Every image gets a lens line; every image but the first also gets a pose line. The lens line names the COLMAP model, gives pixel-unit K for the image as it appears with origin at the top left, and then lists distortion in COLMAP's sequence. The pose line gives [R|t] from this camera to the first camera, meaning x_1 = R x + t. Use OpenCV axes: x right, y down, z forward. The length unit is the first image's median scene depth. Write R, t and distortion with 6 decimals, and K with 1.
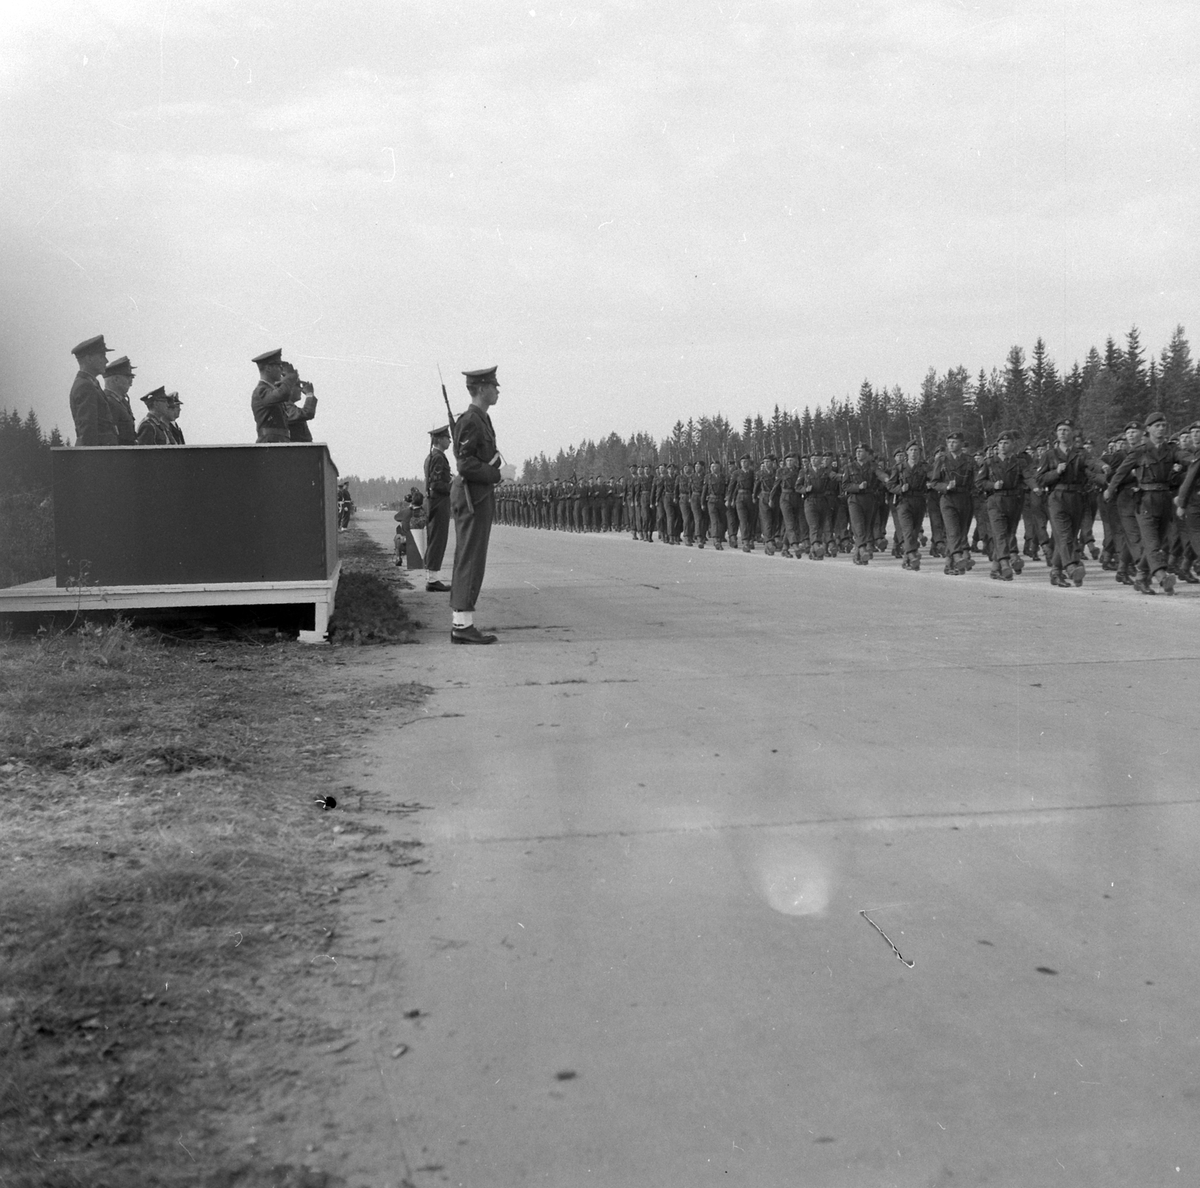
lens RADIAL K [[1730.7, 0, 580.1], [0, 1730.7, 556.1], [0, 0, 1]] dist [-0.018106, 0.014251]
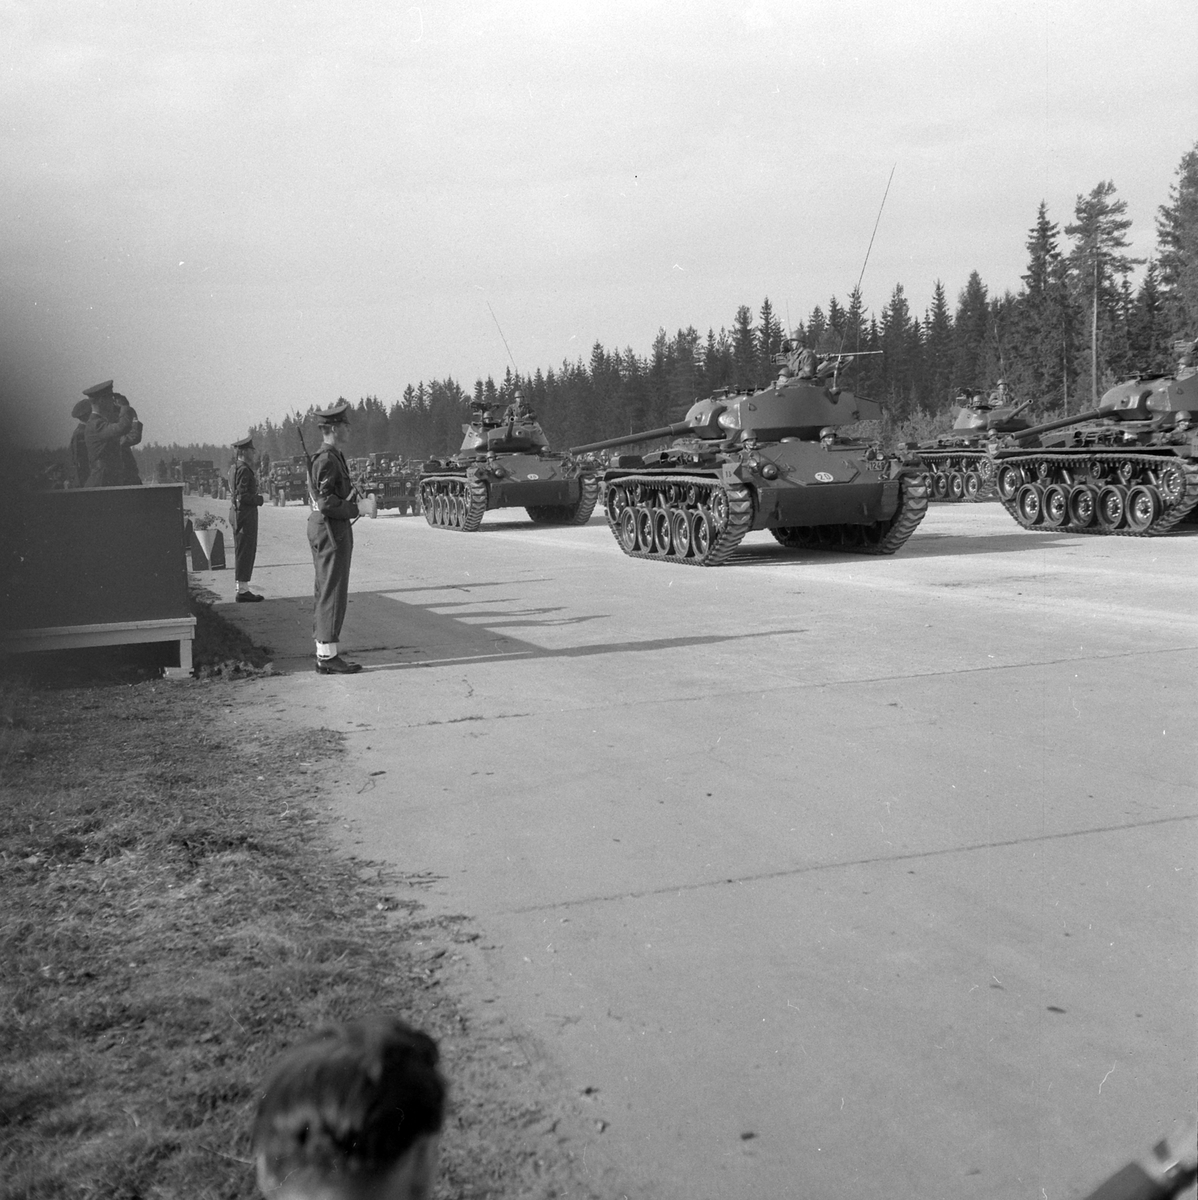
lens RADIAL K [[1739.1, 0, 599.0], [0, 1739.1, 600.0], [0, 0, 1]] dist [0.008696, -0.146640]
pose [[0.986211, -0.040850, 0.160372, -0.069583], [0.033485, 0.998268, 0.048362, -0.036761], [-0.162070, -0.042325, 0.985871, -0.053462]]
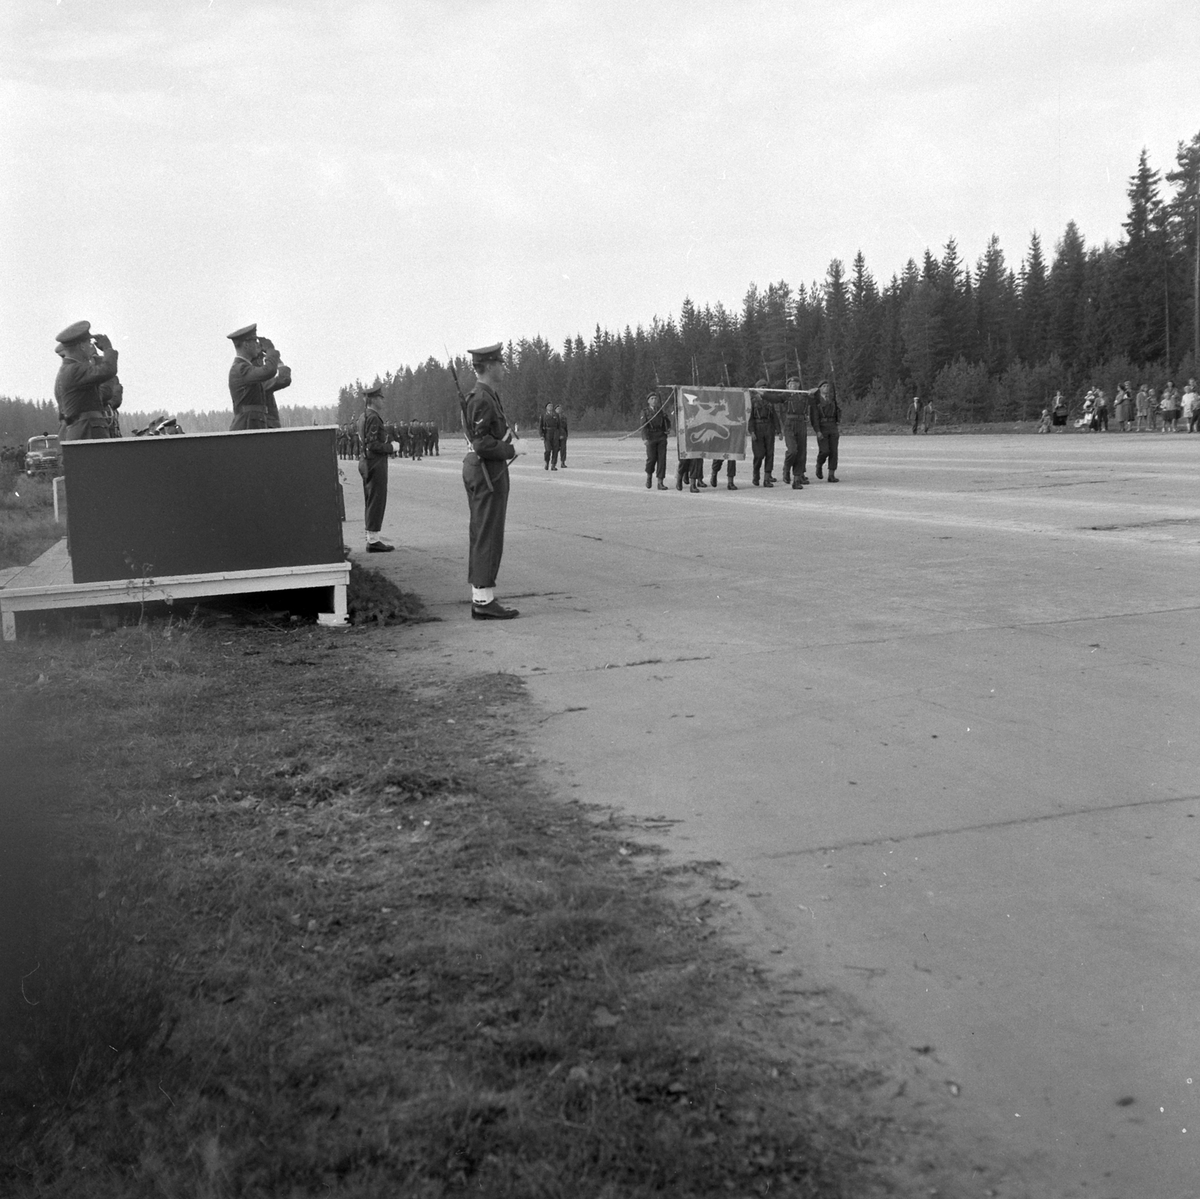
lens RADIAL K [[1731.9, 0, 612.2], [0, 1731.9, 602.4], [0, 0, 1]] dist [0.015552, -0.154942]
pose [[0.992070, -0.049642, 0.115468, -0.105104], [0.041376, 0.996480, 0.072912, -0.028859], [-0.118681, -0.067556, 0.990632, -0.016565]]
